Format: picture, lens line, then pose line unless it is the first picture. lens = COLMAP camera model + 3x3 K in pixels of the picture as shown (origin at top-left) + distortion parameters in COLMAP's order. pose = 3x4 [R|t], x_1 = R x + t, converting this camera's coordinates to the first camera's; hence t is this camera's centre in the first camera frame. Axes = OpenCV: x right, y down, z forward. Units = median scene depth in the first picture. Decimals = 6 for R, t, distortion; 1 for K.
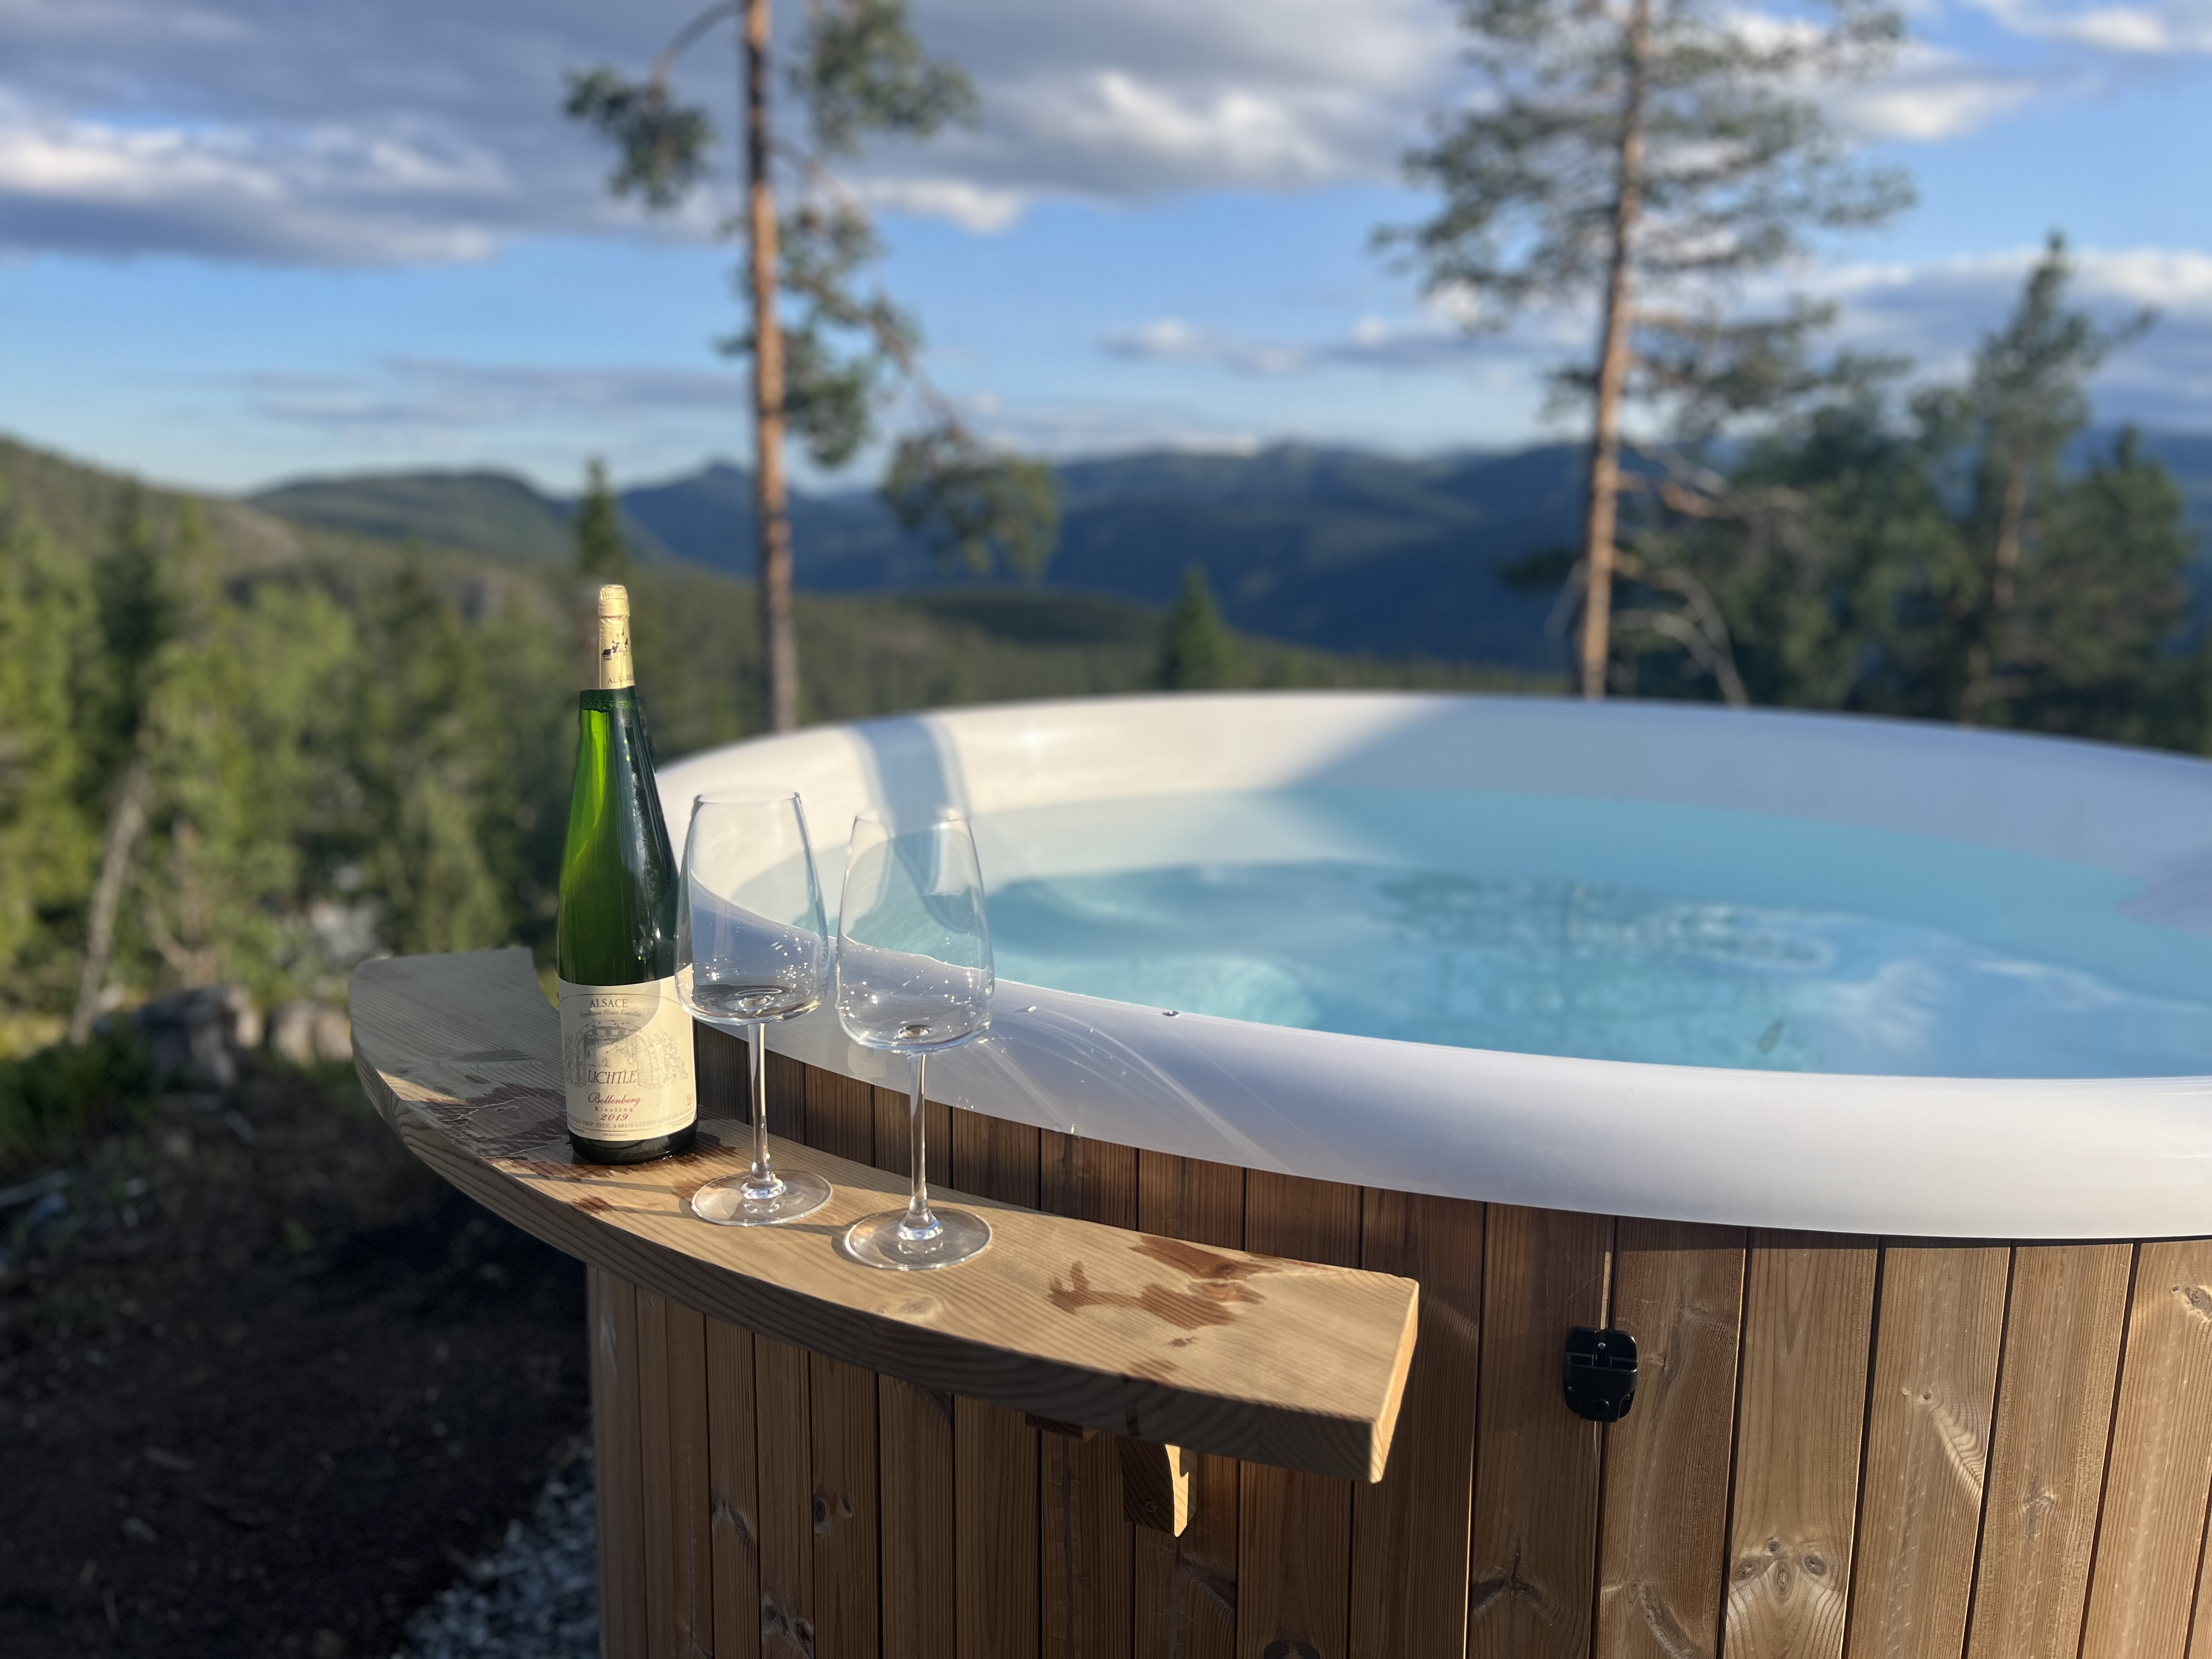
lens RADIAL K [[1669.8, 0, 1102.6], [0, 1669.8, 848.6], [0, 0, 1]] dist [0.025186, -0.025401]
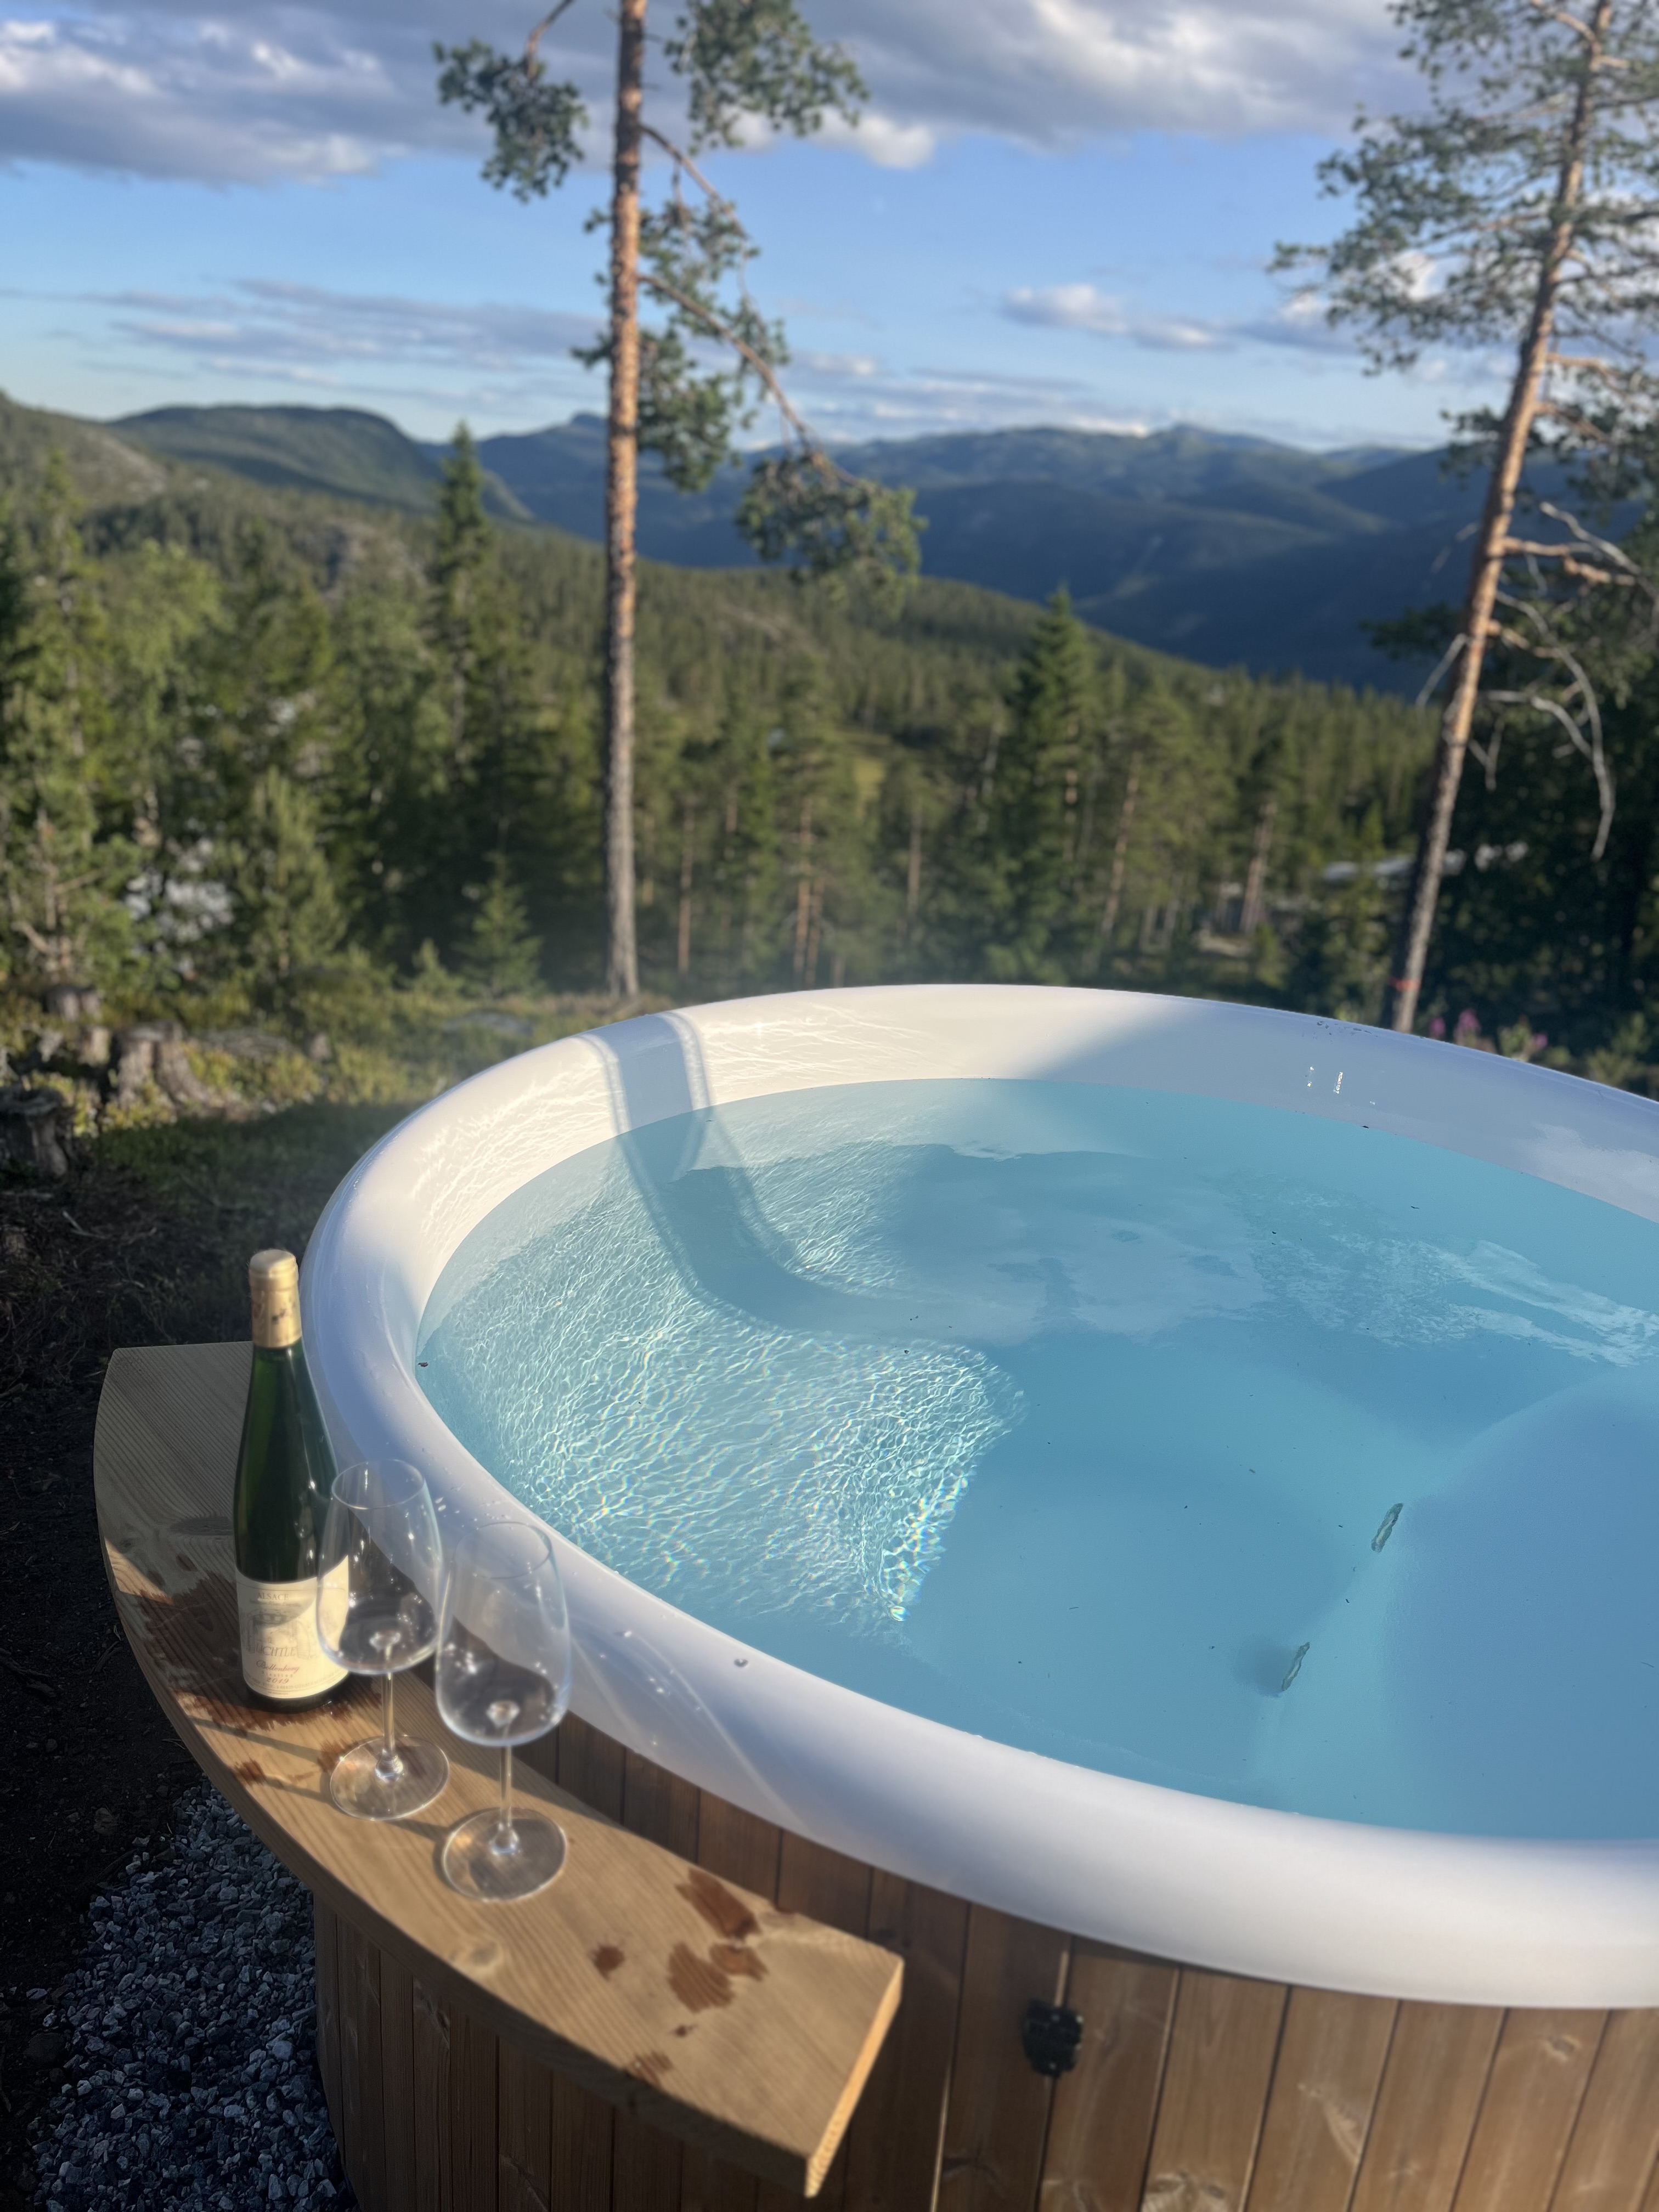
lens RADIAL K [[1648.3, 0, 829.5], [0, 1648.3, 1106.0], [0, 0, 1]] dist [0.070833, -0.103677]
pose [[0.994632, 0.084414, -0.059843, 0.134053], [-0.074010, 0.984548, 0.158705, -0.454427], [0.072316, -0.153424, 0.985511, -0.074946]]
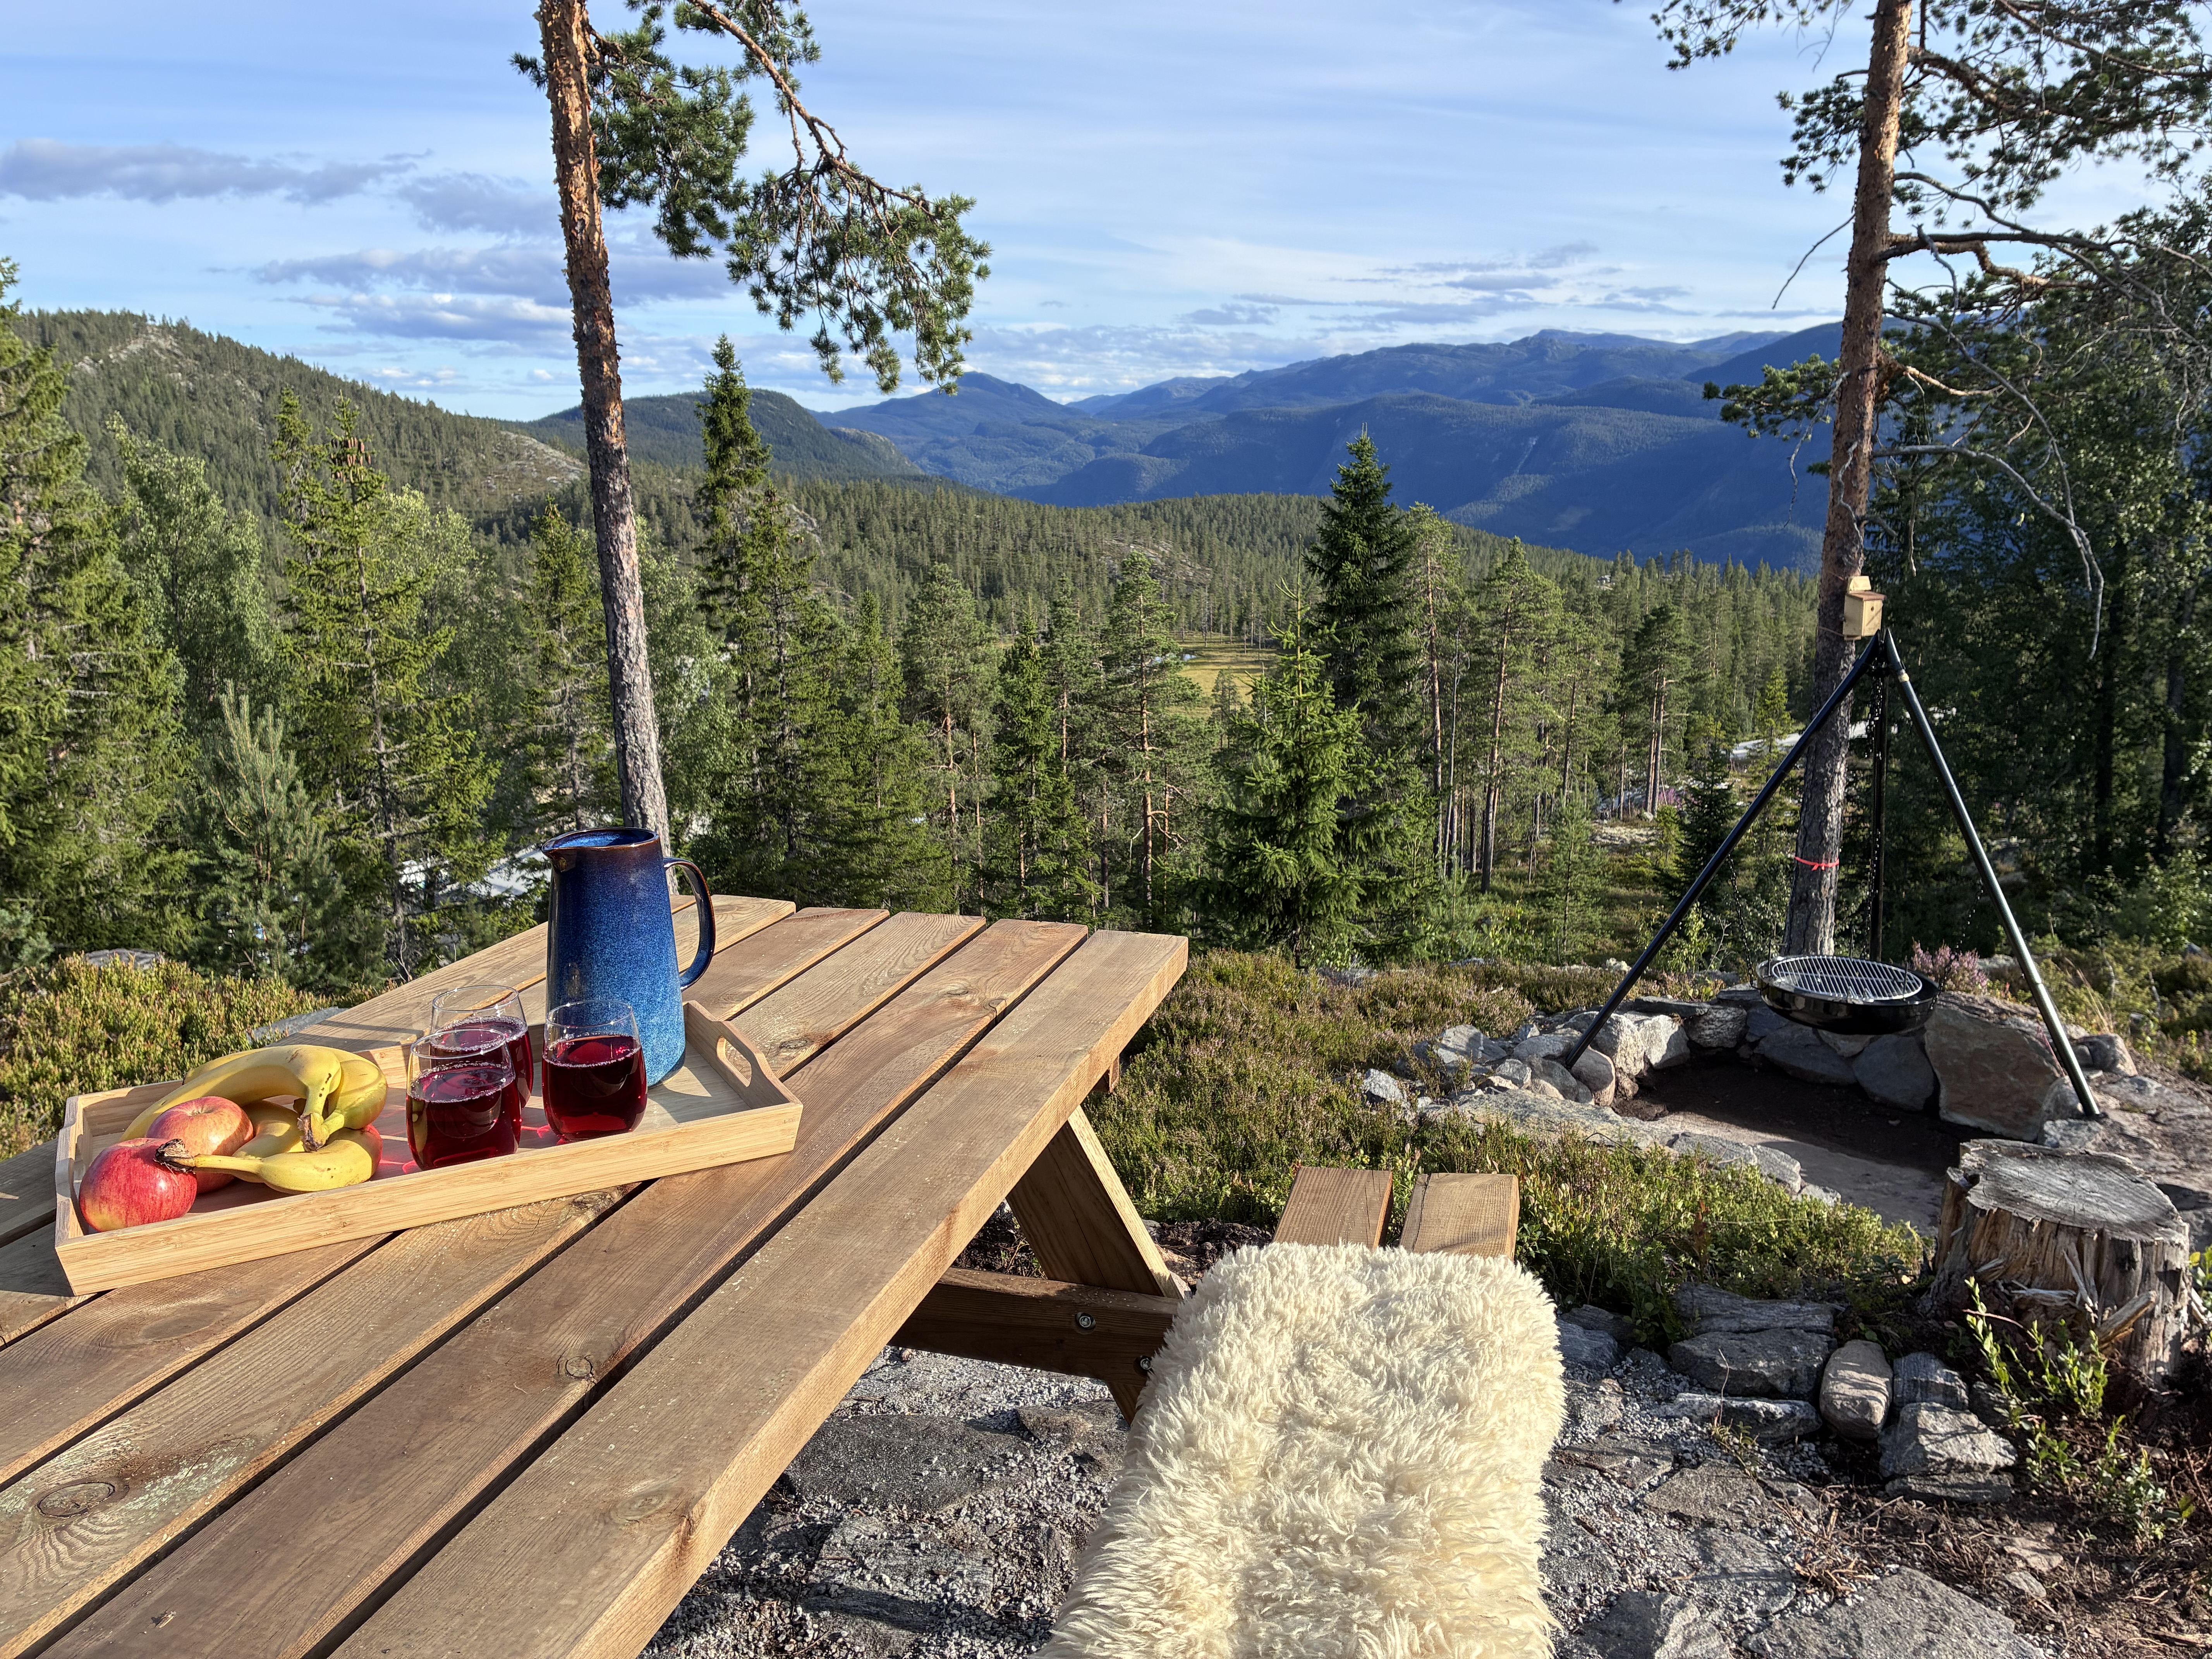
lens RADIAL K [[1649.1, 0, 1106.0], [0, 1649.1, 829.5], [0, 0, 1]] dist [0.005315, -0.002865]
pose [[0.988481, 0.008400, -0.151110, 1.542335], [-0.001859, 0.999057, 0.043377, -0.186381], [0.151332, -0.042597, 0.987565, 4.574592]]
